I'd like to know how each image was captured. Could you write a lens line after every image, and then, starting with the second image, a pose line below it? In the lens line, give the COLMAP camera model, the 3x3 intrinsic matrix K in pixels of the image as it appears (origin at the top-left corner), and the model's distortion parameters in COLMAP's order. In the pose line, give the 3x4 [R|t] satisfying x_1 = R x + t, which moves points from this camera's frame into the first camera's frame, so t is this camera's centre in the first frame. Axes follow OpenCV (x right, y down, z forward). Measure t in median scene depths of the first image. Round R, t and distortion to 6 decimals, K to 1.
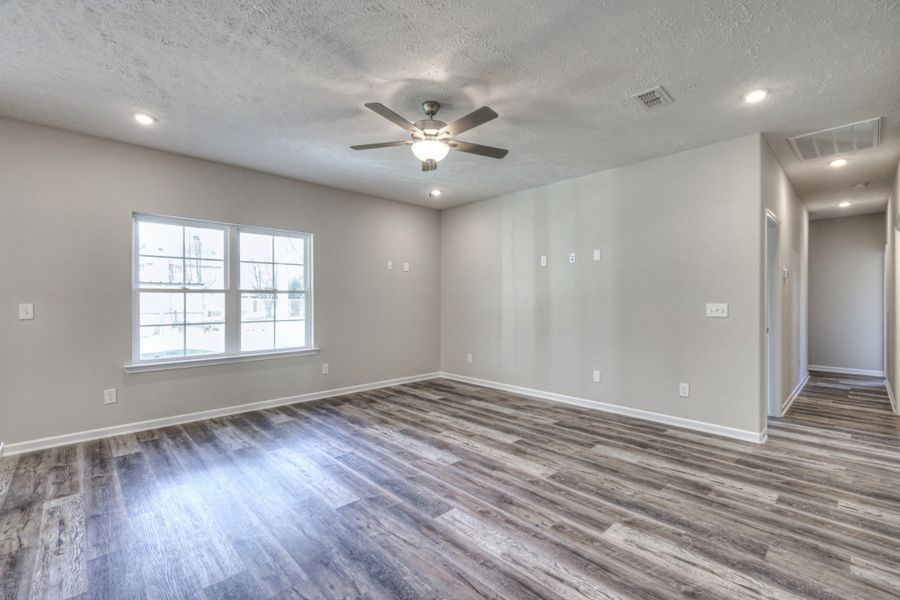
lens RADIAL K [[393.2, 0, 449.1], [0, 393.2, 300.1], [0, 0, 1]] dist [0.001081, 0.000139]
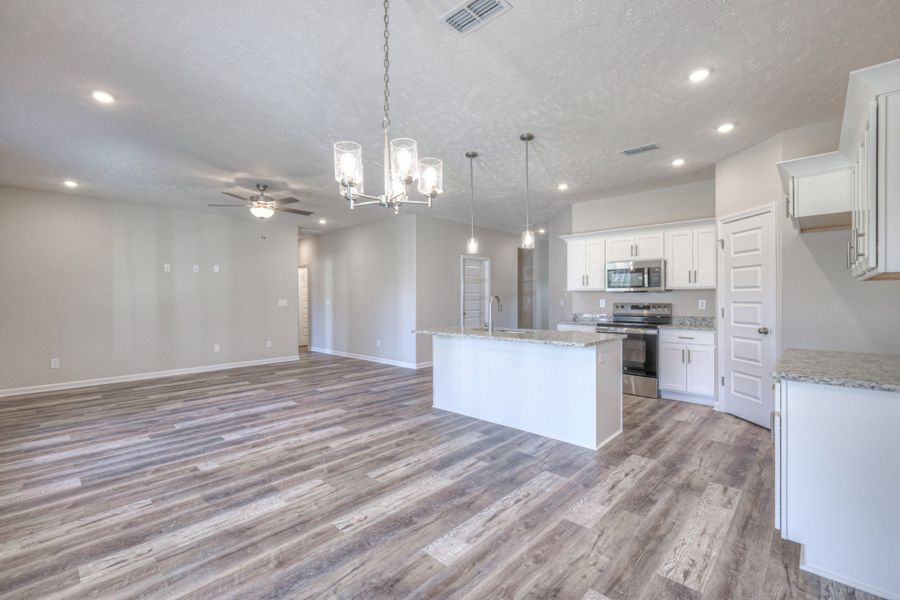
lens RADIAL K [[393.2, 0, 452.8], [0, 393.2, 300.2], [0, 0, 1]] dist [0.001081, 0.000139]
pose [[-0.060218, -0.006161, 0.998166, -1.490653], [0.004597, 0.999969, 0.006449, 0.000891], [-0.998175, 0.004977, -0.060187, 0.217687]]
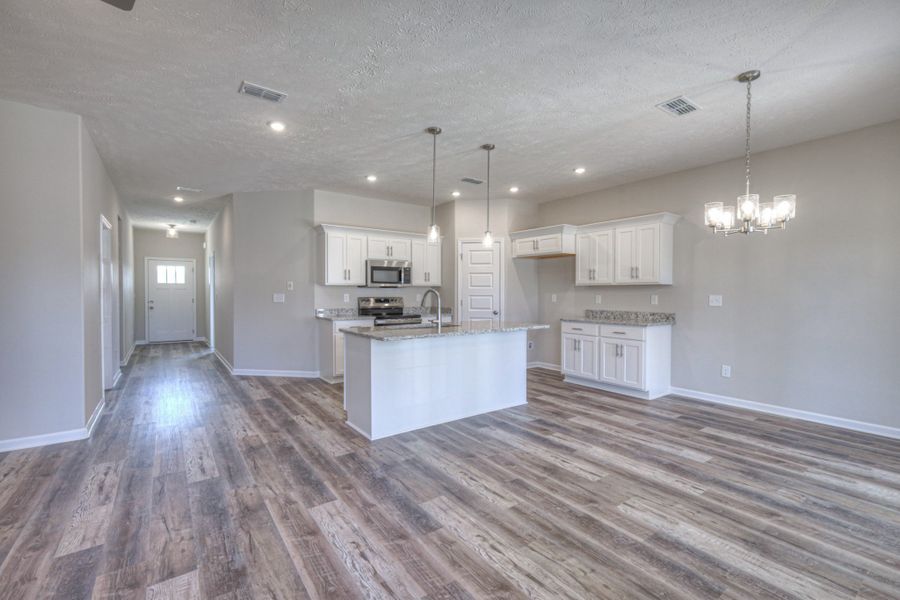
lens RADIAL K [[393.2, 0, 449.4], [0, 393.2, 300.9], [0, 0, 1]] dist [0.001081, 0.000139]
pose [[-0.990938, -0.003883, 0.134267, -0.557542], [-0.000775, 0.999731, 0.023197, 0.000529], [-0.134321, 0.022882, -0.990674, 1.071935]]
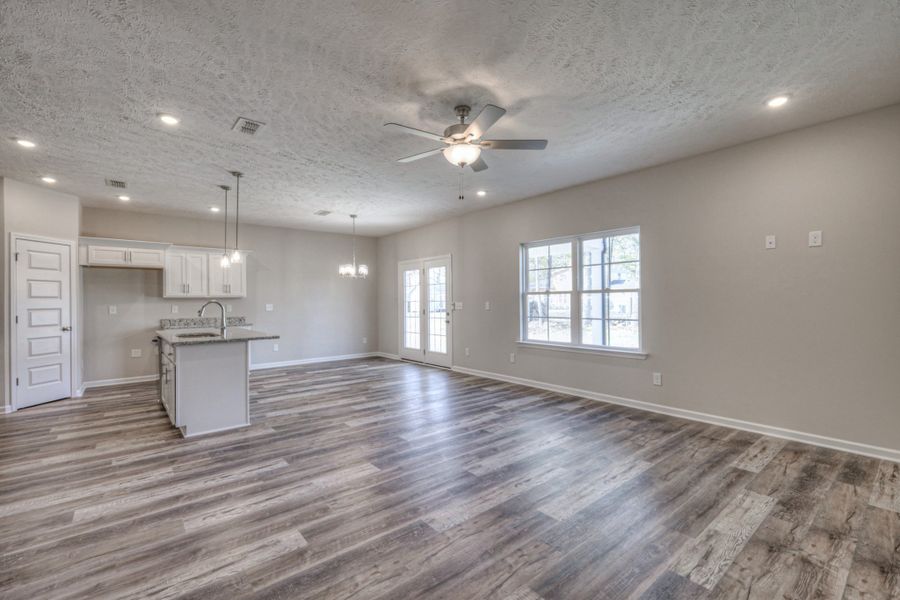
lens RADIAL K [[393.2, 0, 451.5], [0, 393.2, 301.7], [0, 0, 1]] dist [0.001081, 0.000139]
pose [[-0.066980, 0.004267, -0.997745, 0.794883], [0.008563, 0.999956, 0.003702, -0.001388], [0.997718, -0.008296, -0.067013, 0.845890]]
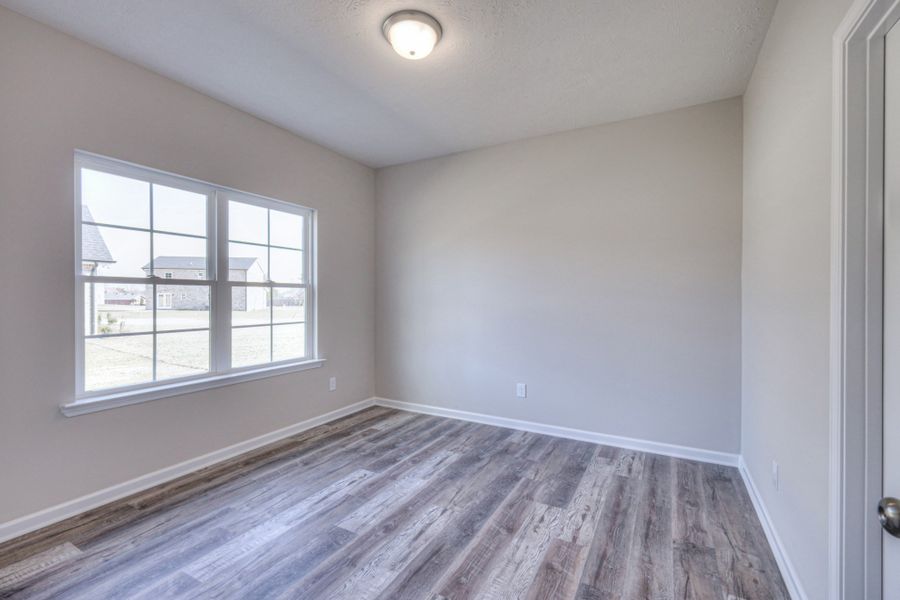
lens RADIAL K [[393.2, 0, 445.9], [0, 393.2, 299.7], [0, 0, 1]] dist [0.001081, 0.000139]
pose [[0.957246, -0.002633, 0.289264, -0.443666], [0.002085, 0.999995, 0.002205, 0.007626], [-0.289268, -0.001508, 0.957247, 0.260619]]
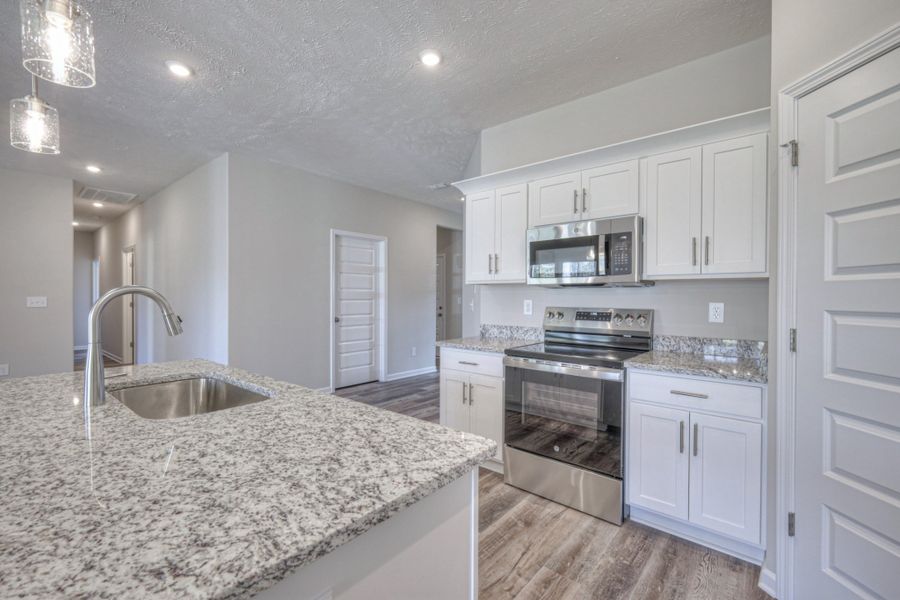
lens RADIAL K [[393.2, 0, 452.3], [0, 393.2, 302.0], [0, 0, 1]] dist [0.001081, 0.000139]
pose [[-0.116146, -0.016582, 0.993094, -0.770267], [-0.001177, 0.999862, 0.016557, 0.000750], [-0.993231, 0.000755, -0.116150, -0.223131]]
